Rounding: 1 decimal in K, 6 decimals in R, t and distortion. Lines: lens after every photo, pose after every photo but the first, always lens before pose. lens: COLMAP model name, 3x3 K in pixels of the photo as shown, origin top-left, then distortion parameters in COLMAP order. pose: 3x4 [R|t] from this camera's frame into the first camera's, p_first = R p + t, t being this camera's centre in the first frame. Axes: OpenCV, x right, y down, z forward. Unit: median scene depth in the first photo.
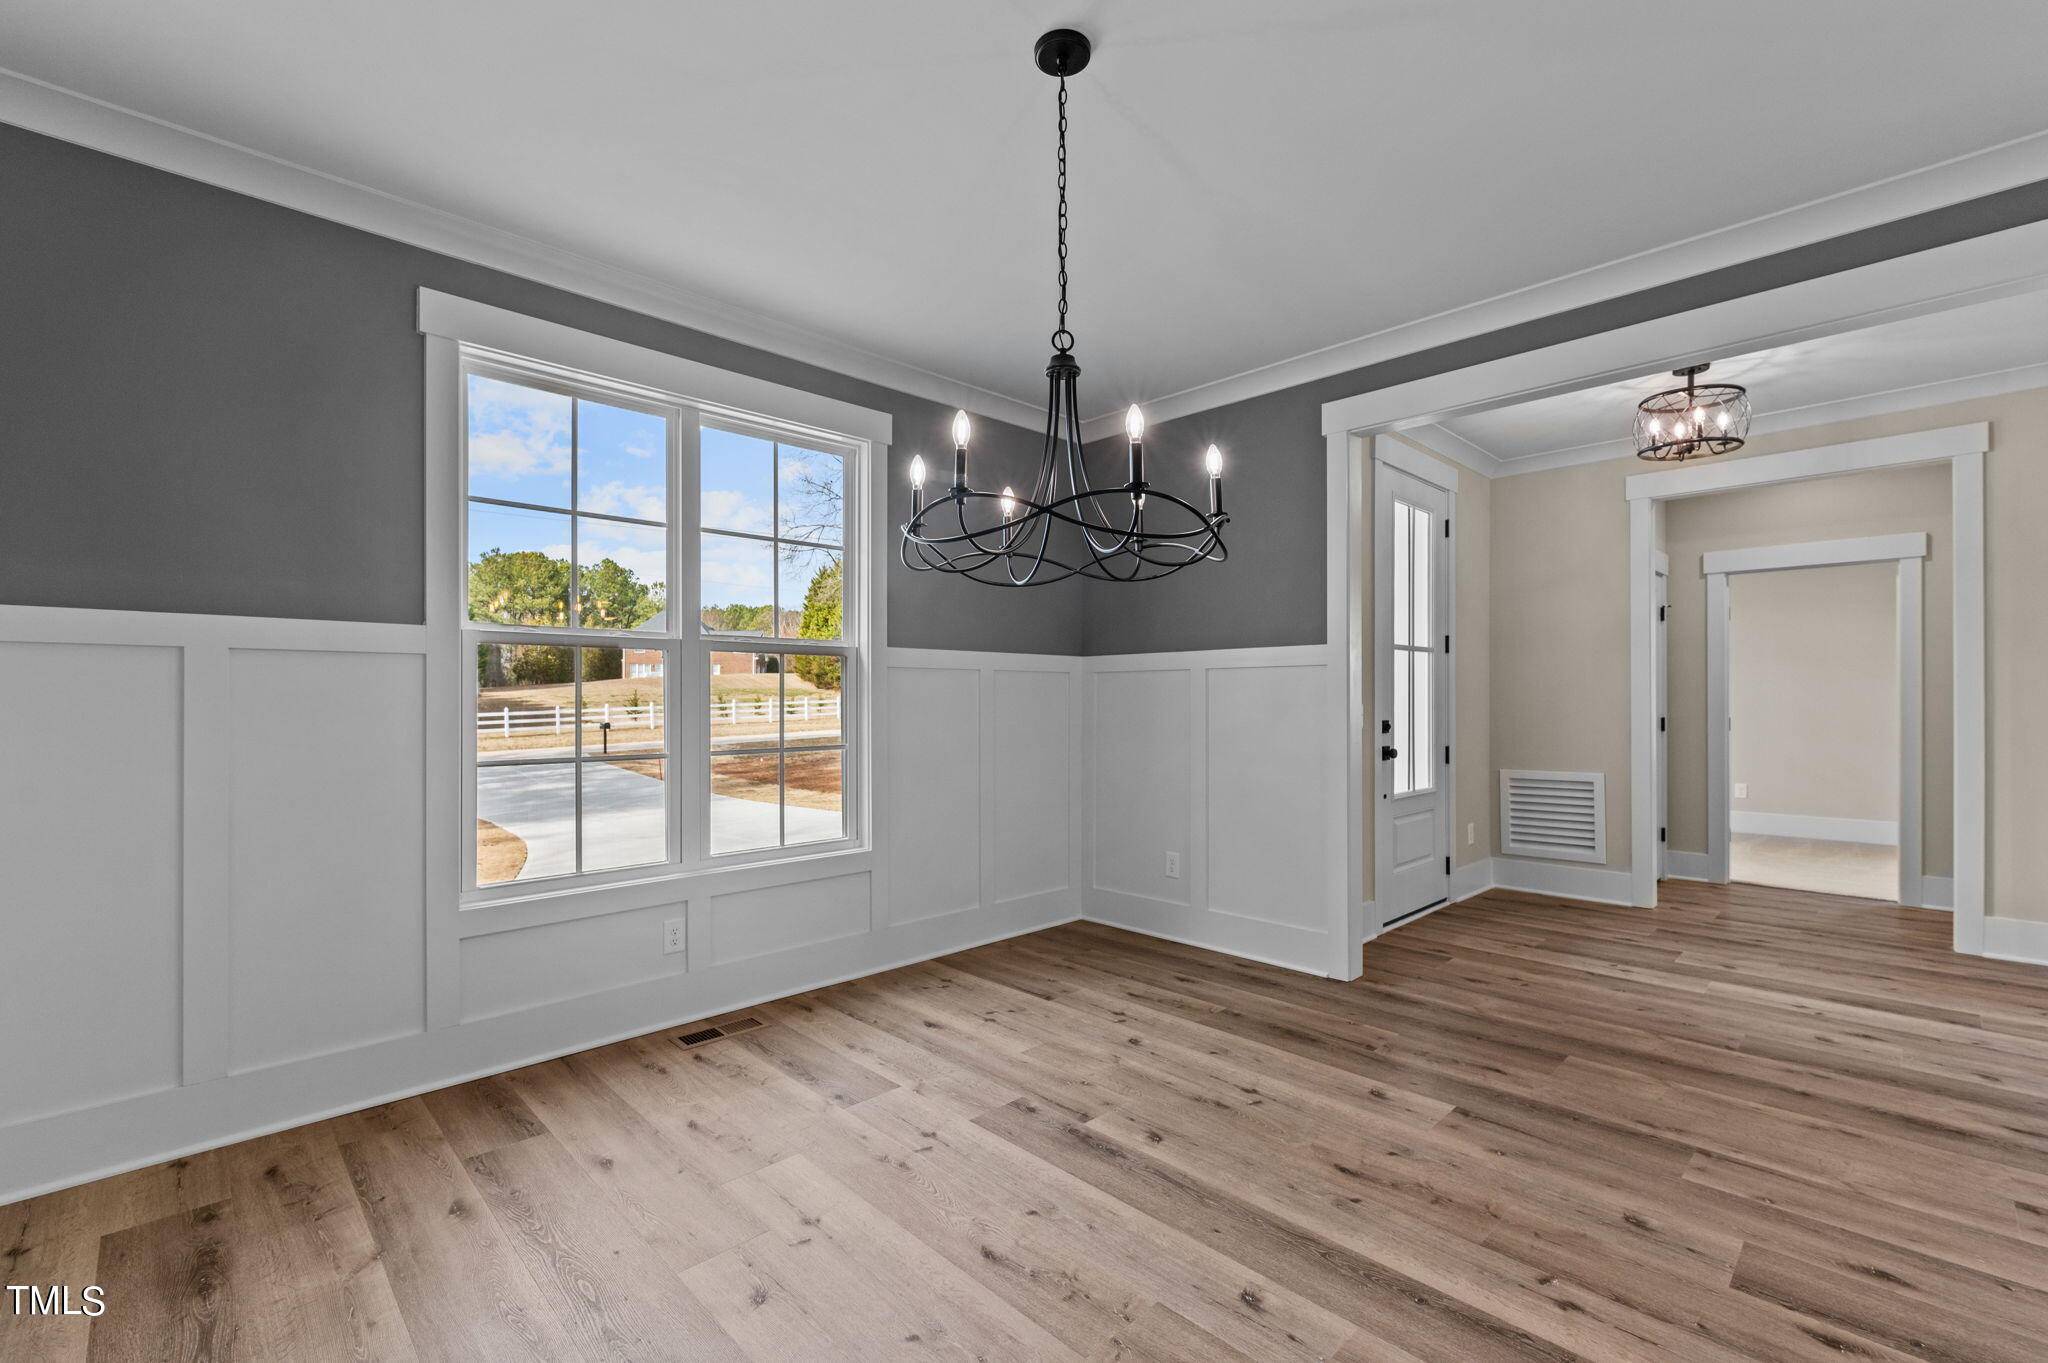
lens RADIAL K [[882.3, 0, 1024.8], [0, 882.3, 689.1], [0, 0, 1]] dist [-0.001022, -0.000016]
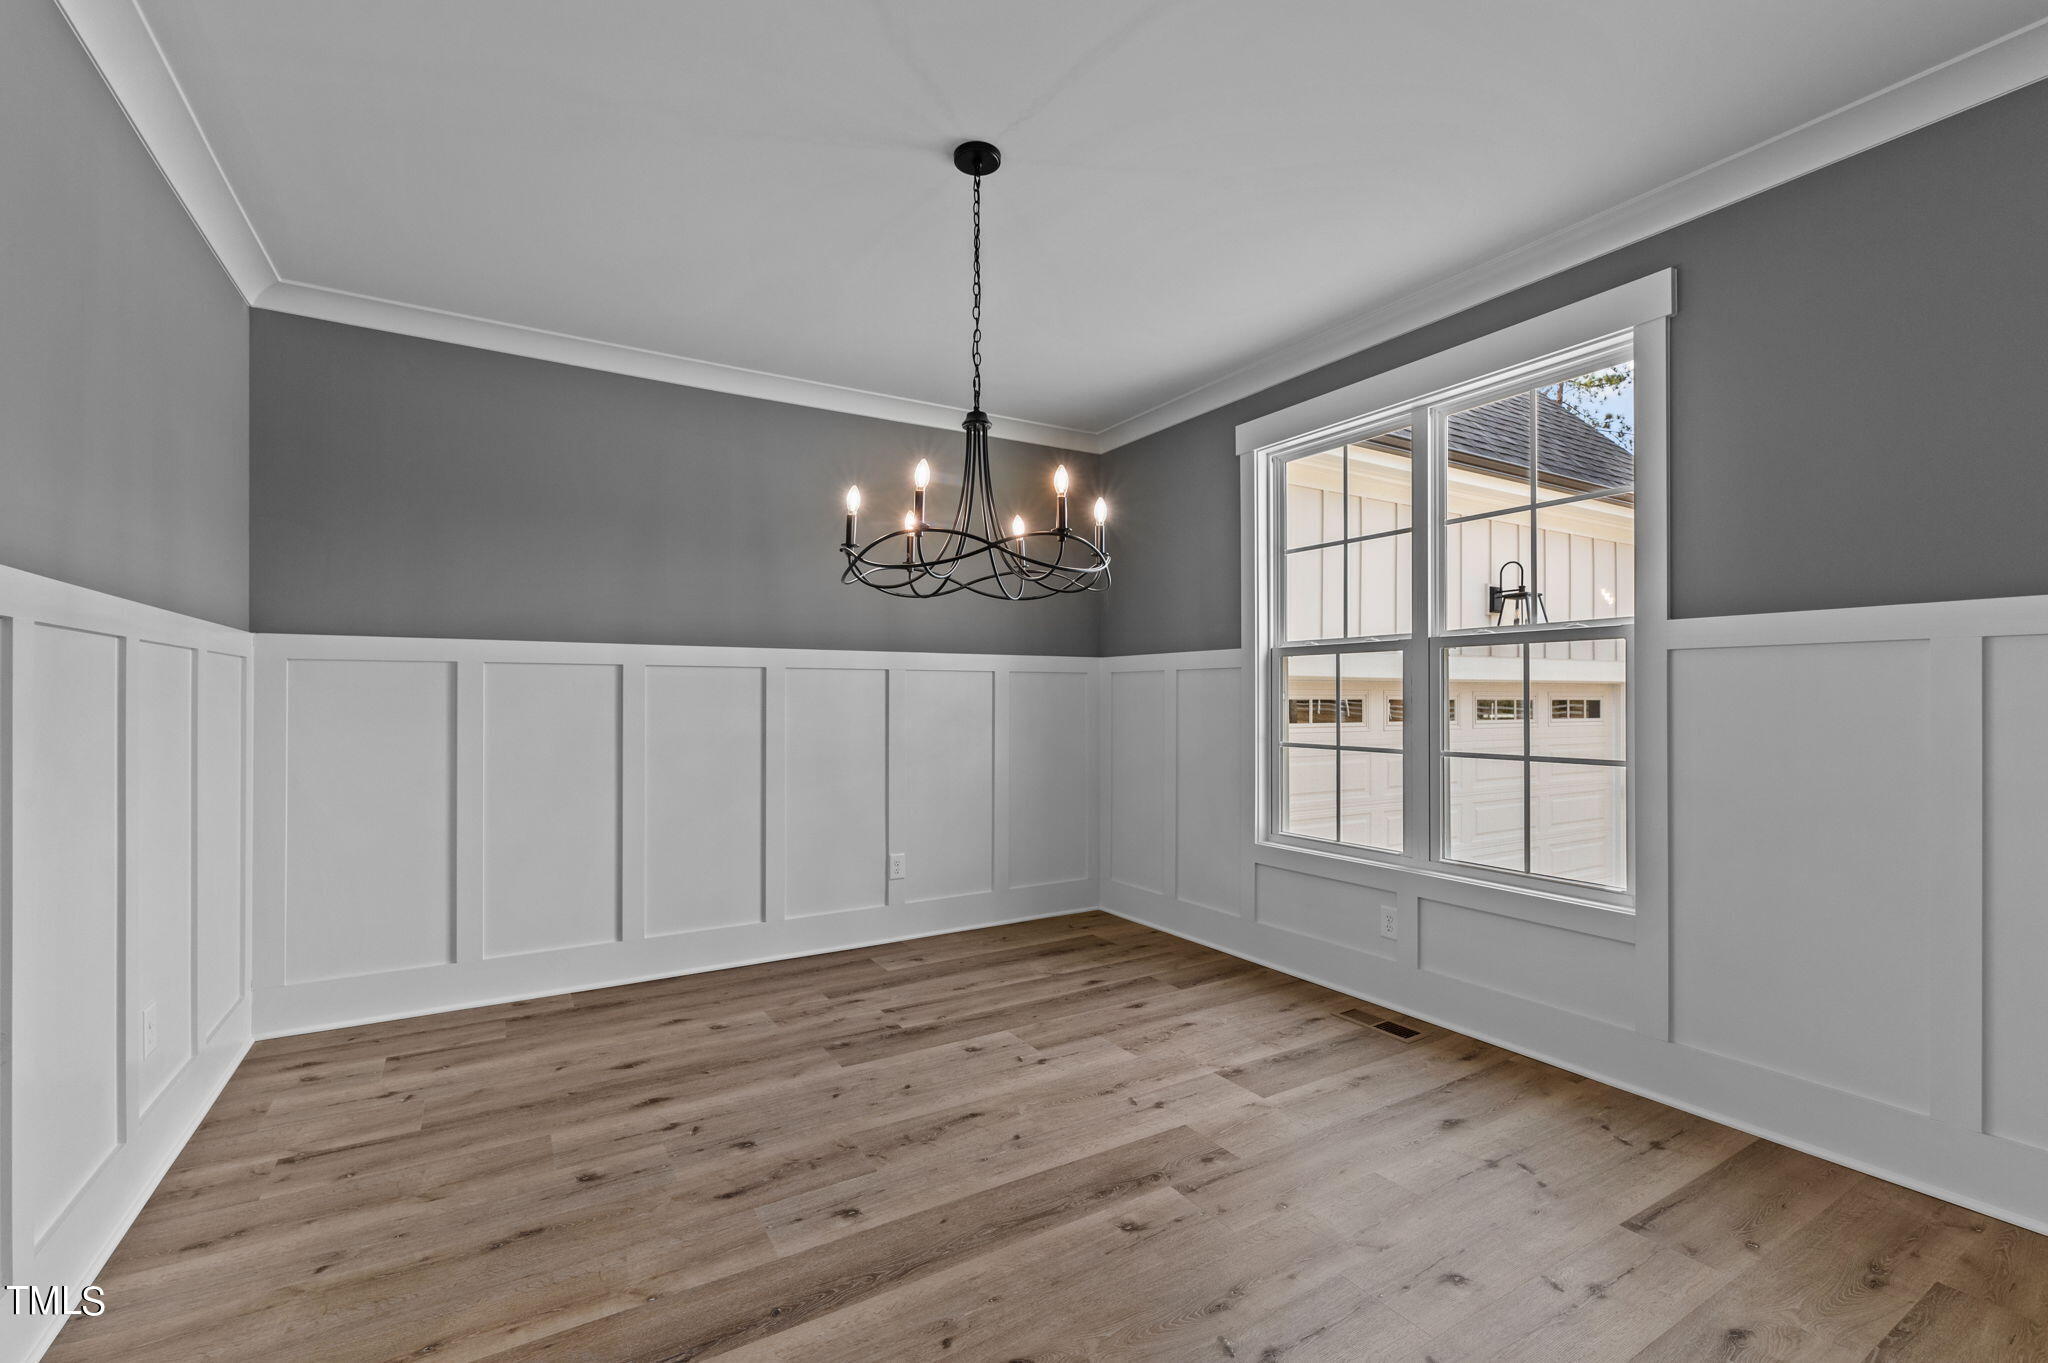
lens RADIAL K [[882.3, 0, 1014.5], [0, 882.3, 696.4], [0, 0, 1]] dist [-0.001022, -0.000016]
pose [[-0.232928, 0.001834, -0.972492, 0.932648], [0.009328, 0.999956, -0.000348, 0.007265], [0.972449, -0.009152, -0.232935, 1.037819]]
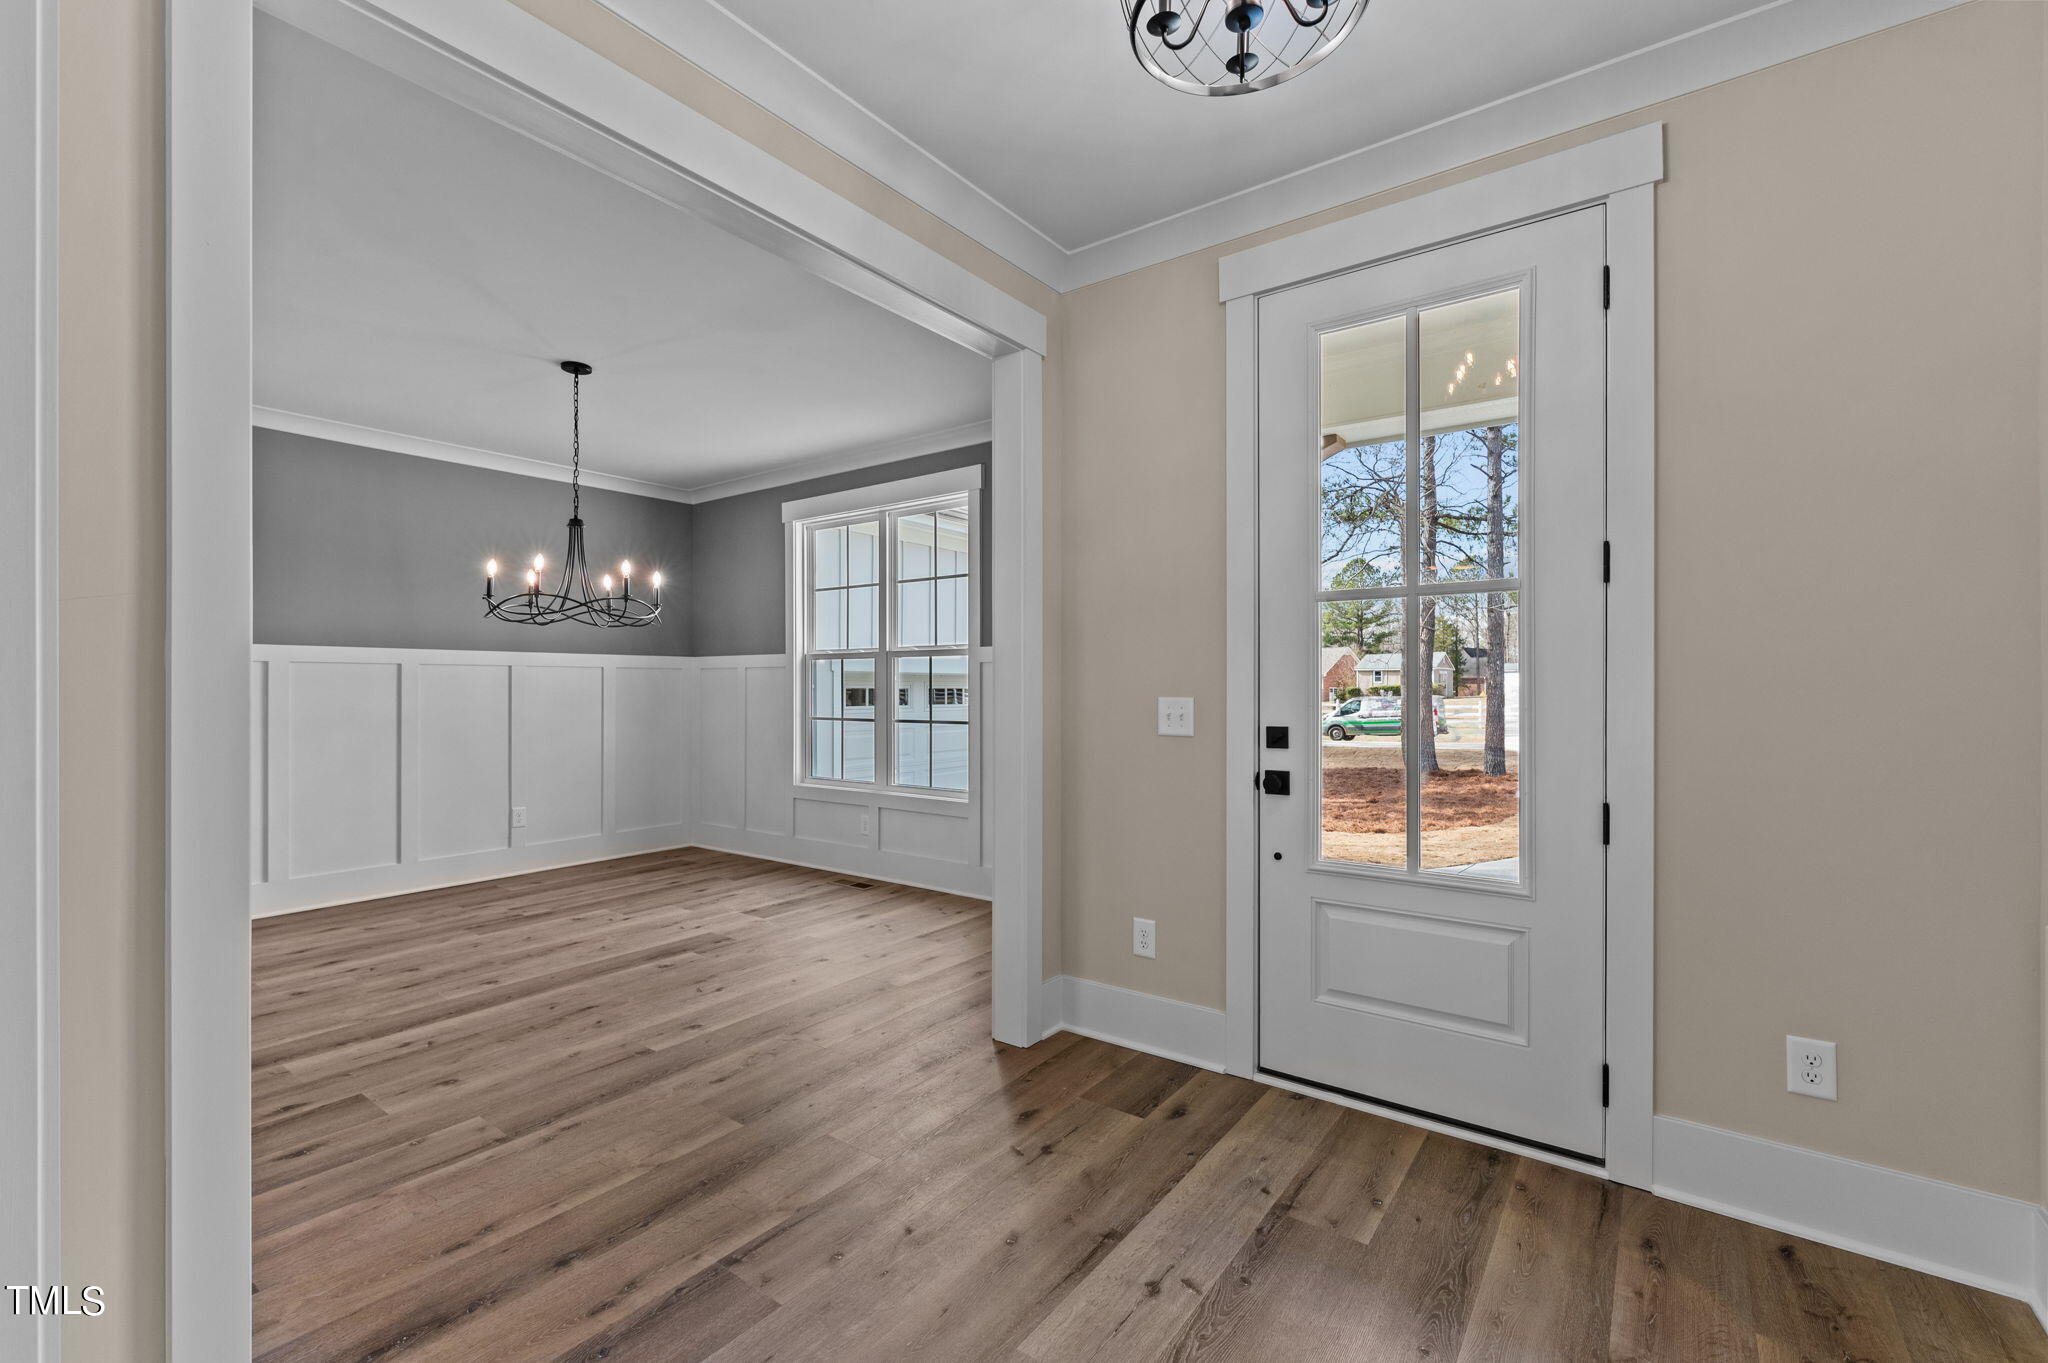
lens RADIAL K [[882.3, 0, 1026.7], [0, 882.3, 685.2], [0, 0, 1]] dist [-0.001022, -0.000016]
pose [[0.160506, 0.001690, -0.987033, 1.719730], [0.008839, 0.999956, 0.003150, 0.005810], [0.986995, -0.009230, 0.160484, 1.323958]]
